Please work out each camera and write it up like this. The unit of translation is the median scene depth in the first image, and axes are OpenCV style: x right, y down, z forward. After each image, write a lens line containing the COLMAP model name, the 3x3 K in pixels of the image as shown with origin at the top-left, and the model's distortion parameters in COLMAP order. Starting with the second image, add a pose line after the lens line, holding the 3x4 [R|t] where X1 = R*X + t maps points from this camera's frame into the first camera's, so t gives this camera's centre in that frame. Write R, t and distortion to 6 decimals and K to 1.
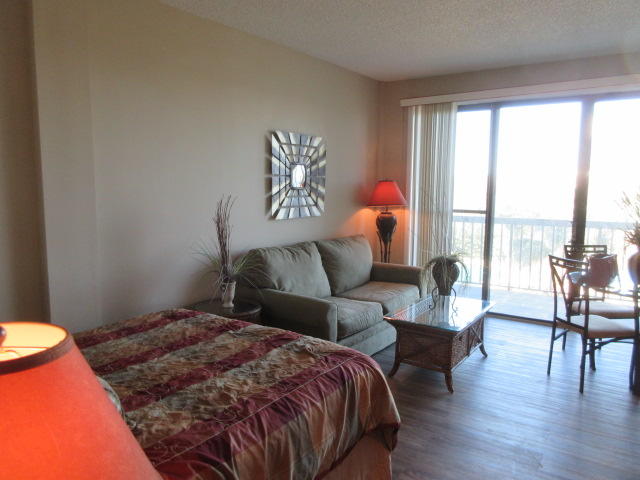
lens RADIAL K [[483.7, 0, 319.7], [0, 483.7, 239.3], [0, 0, 1]] dist [-0.006187, -0.001614]
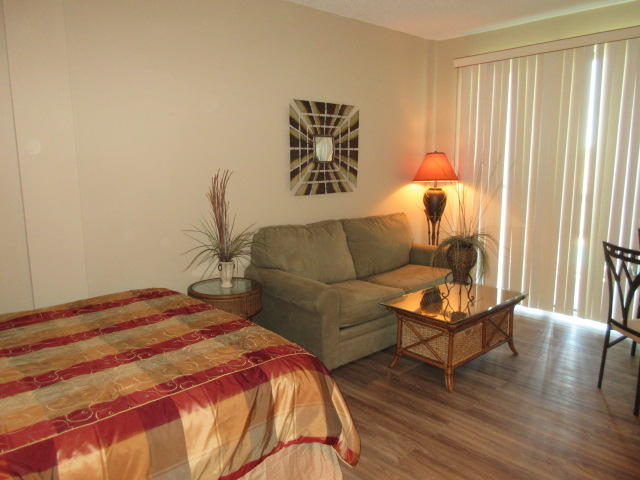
lens RADIAL K [[483.7, 0, 319.0], [0, 483.7, 240.6], [0, 0, 1]] dist [-0.006187, -0.001614]
pose [[0.972252, 0.025574, -0.232535, 0.163623], [-0.013409, 0.998465, 0.053747, -0.004801], [0.233553, -0.049138, 0.971102, 0.090641]]
